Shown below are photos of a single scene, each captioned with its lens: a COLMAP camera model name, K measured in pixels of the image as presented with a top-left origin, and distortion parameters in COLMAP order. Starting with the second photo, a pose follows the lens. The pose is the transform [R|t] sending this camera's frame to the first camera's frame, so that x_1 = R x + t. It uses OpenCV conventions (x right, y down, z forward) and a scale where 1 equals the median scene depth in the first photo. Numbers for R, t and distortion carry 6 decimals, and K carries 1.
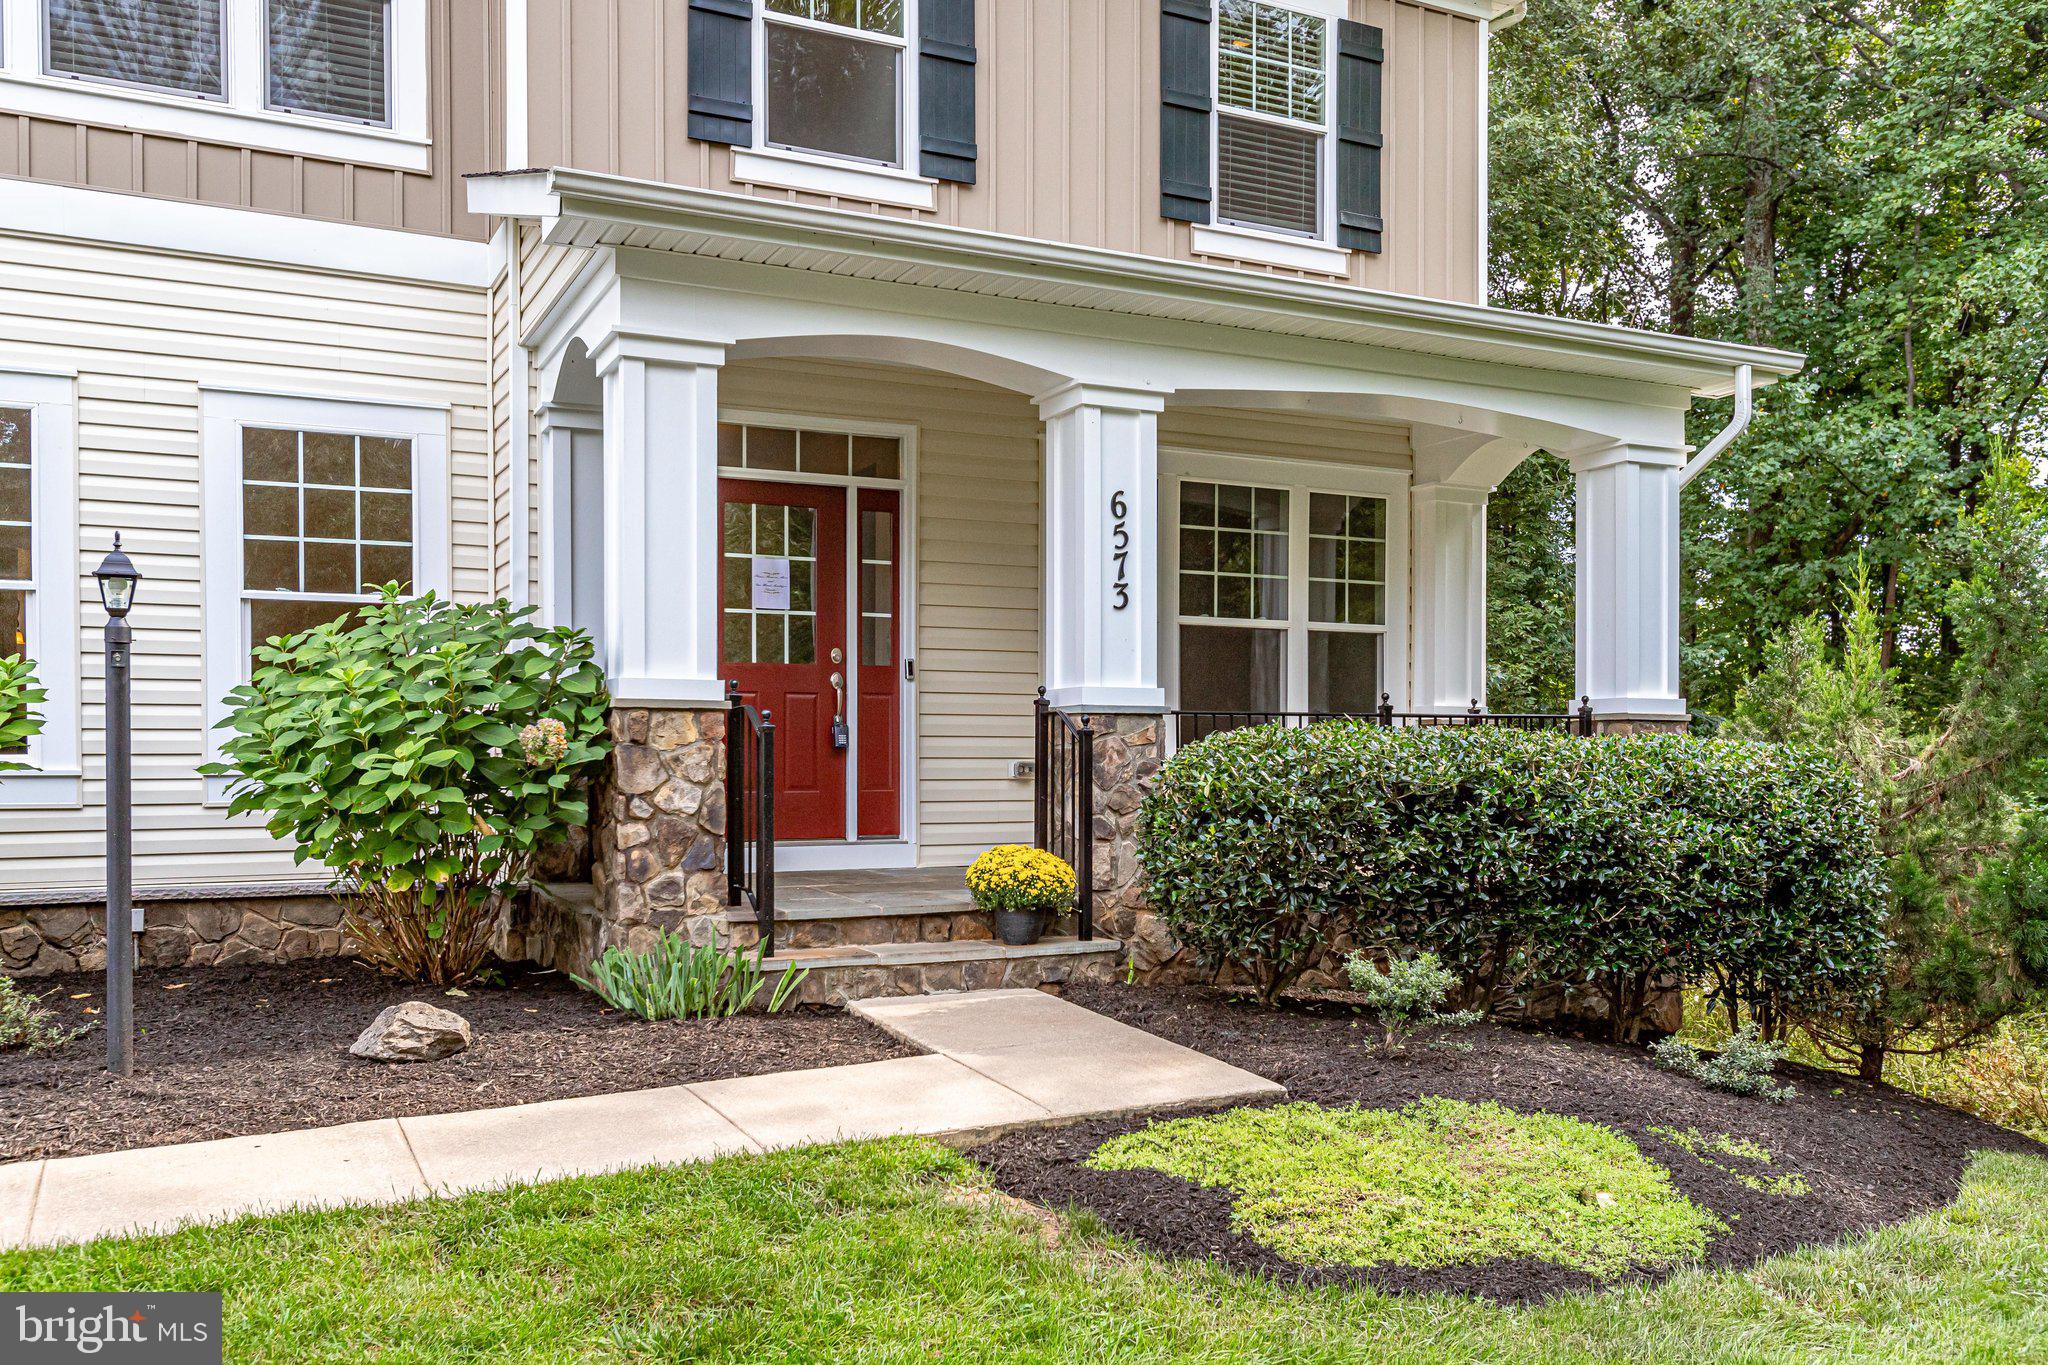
lens RADIAL K [[1672.5, 0, 1019.4], [0, 1672.5, 746.2], [0, 0, 1]] dist [-0.005299, 0.000136]
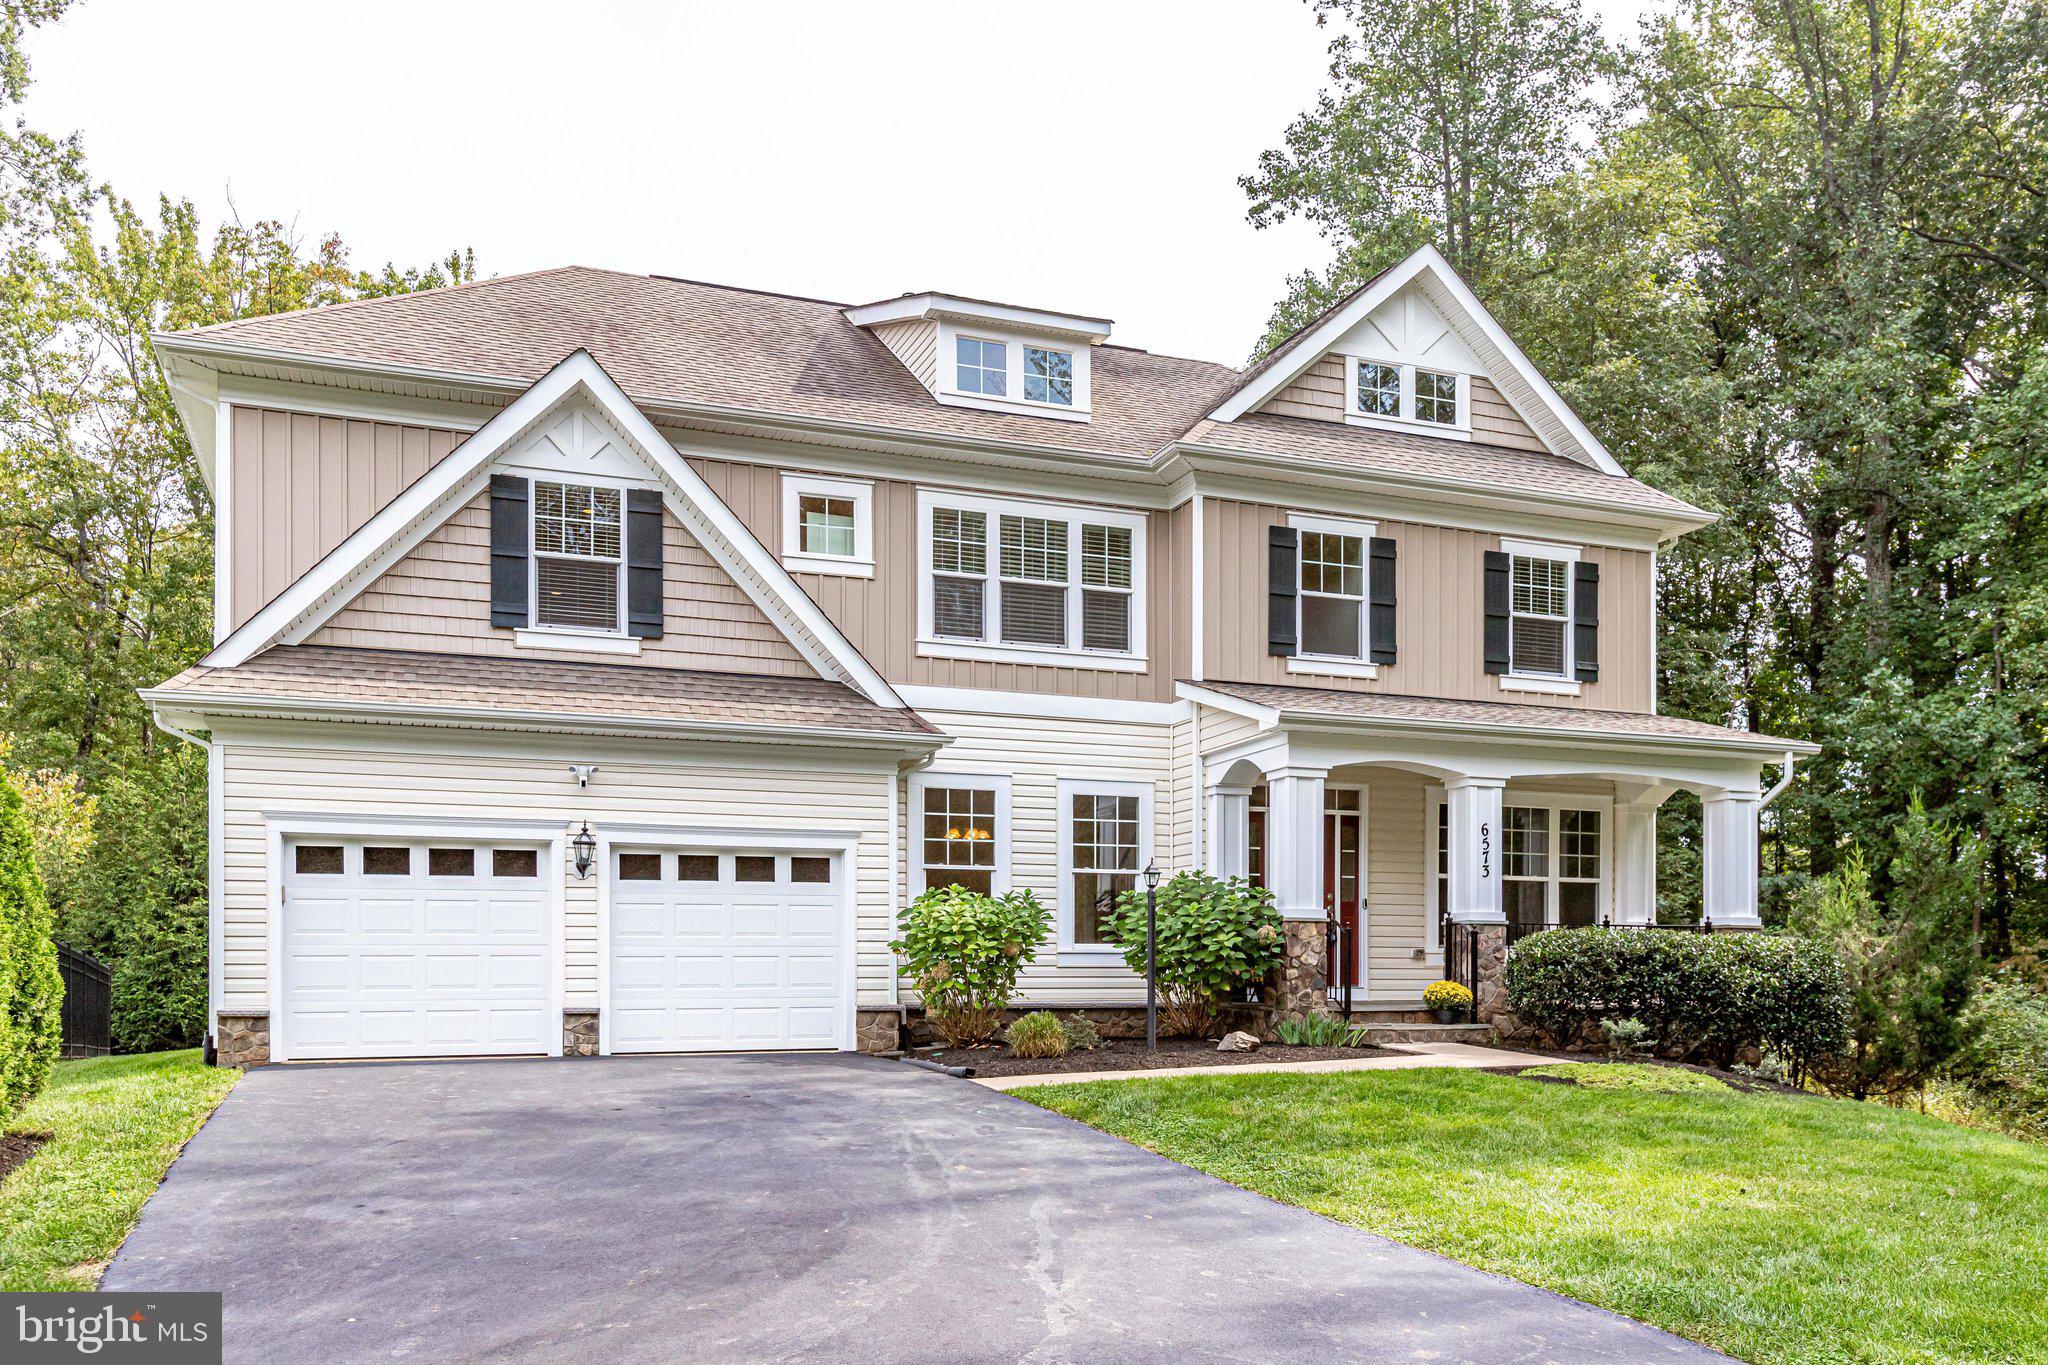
lens RADIAL K [[1626.7, 0, 1020.3], [0, 1626.7, 951.3], [0, 0, 1]] dist [-0.001762, 0.003288]
pose [[0.995407, 0.000130, -0.095728, -0.320035], [-0.001169, 0.999941, -0.010796, 0.037326], [0.095721, 0.010858, 0.995349, -1.105587]]
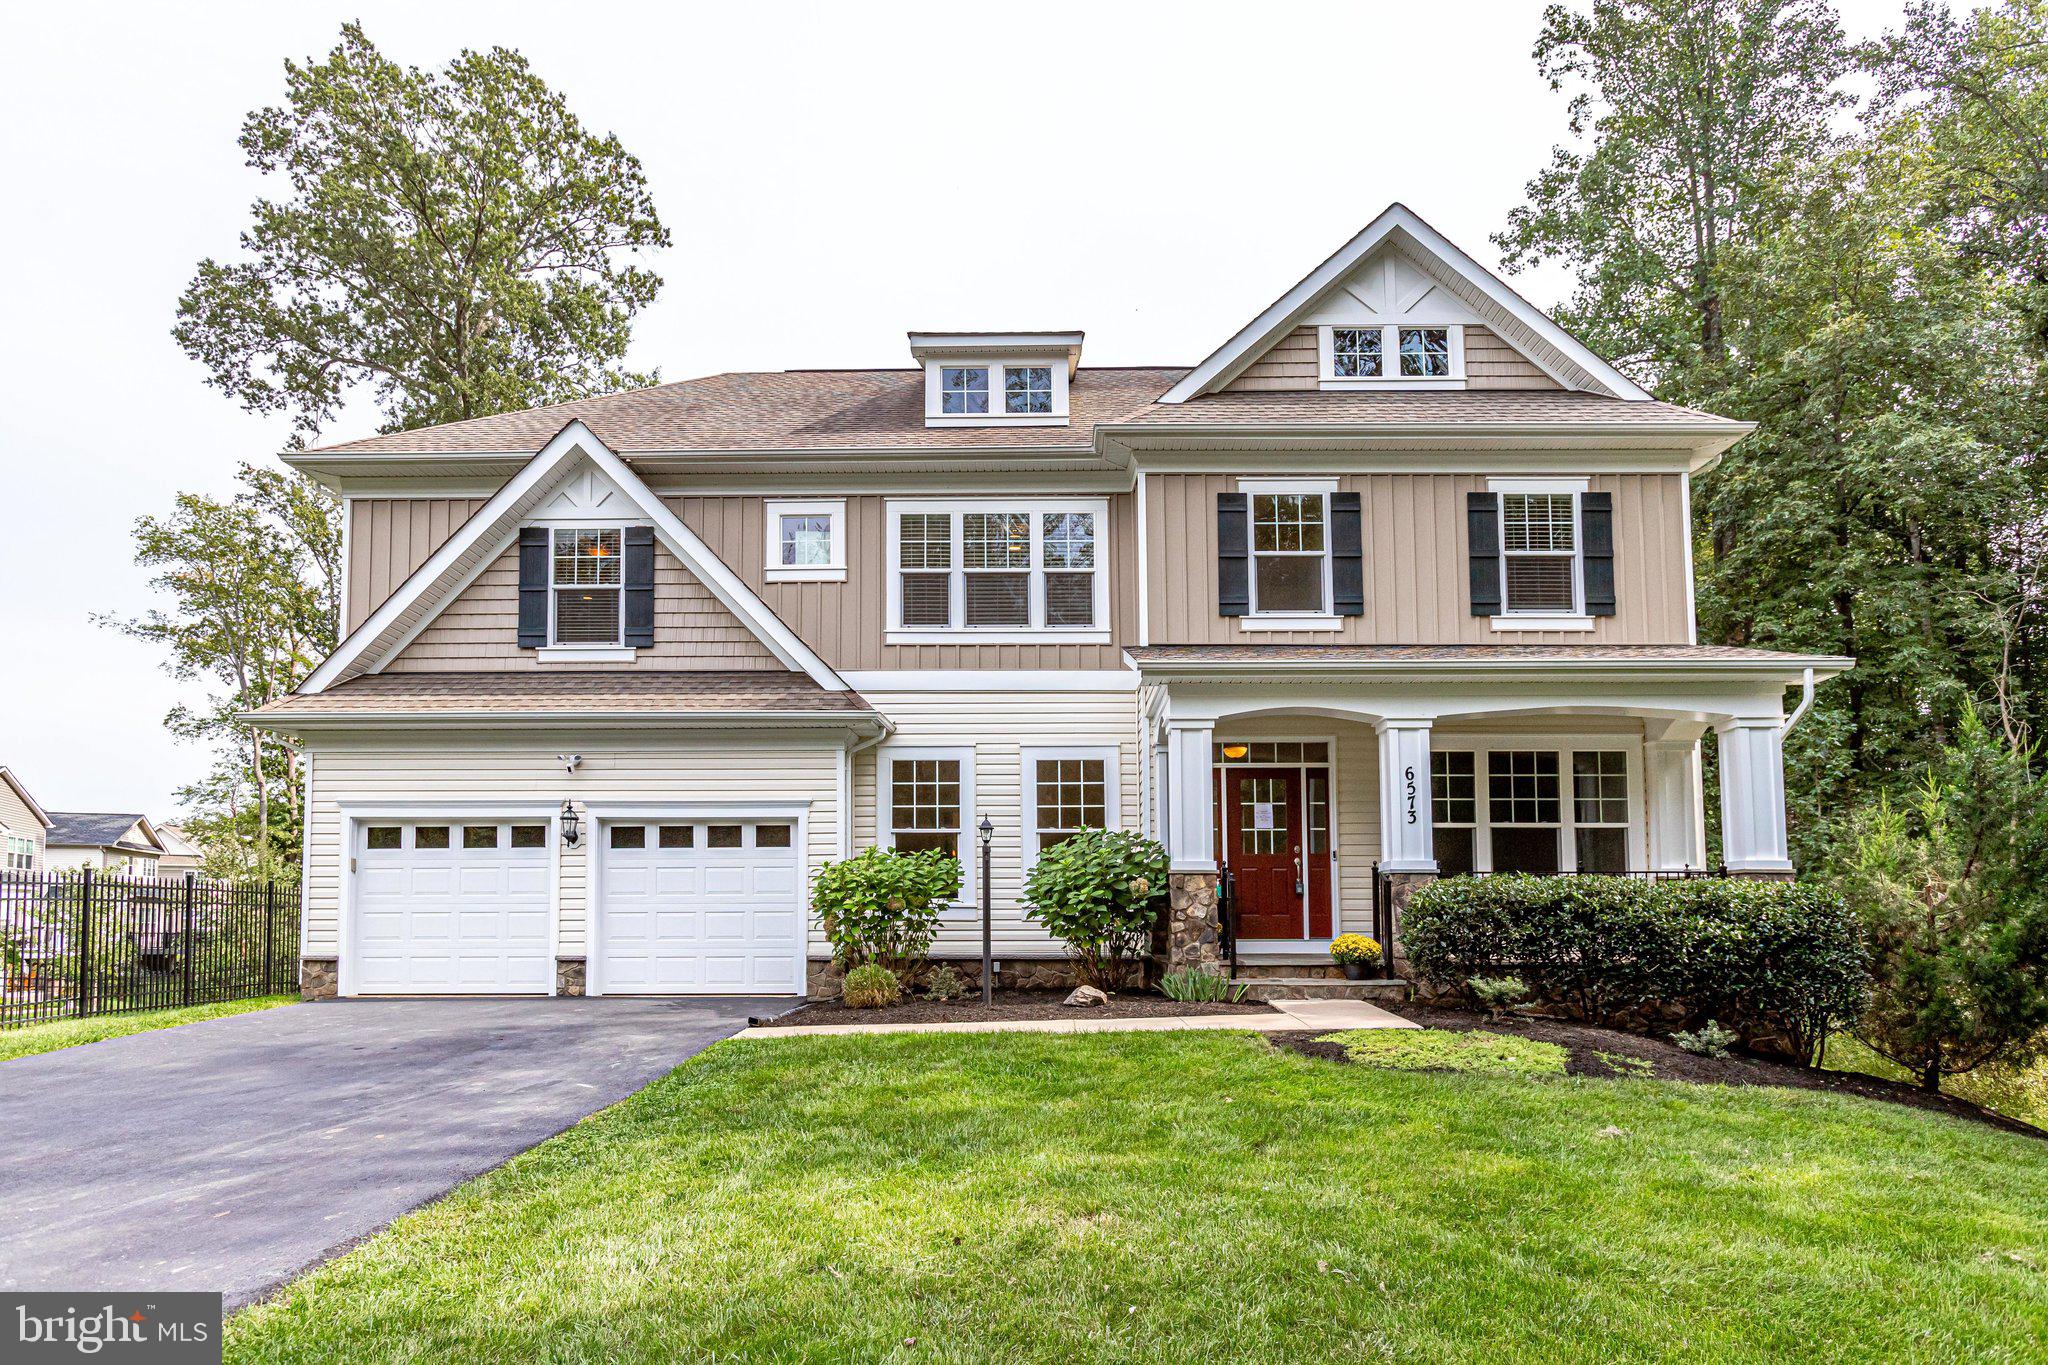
lens RADIAL K [[1215.3, 0, 1026.0], [0, 1215.3, 831.4], [0, 0, 1]] dist [-0.020452, 0.016681]
pose [[0.887310, -0.035854, -0.459777, 0.303853], [0.001274, 0.997160, -0.075302, 0.038394], [0.461171, 0.066230, 0.884836, -0.515067]]
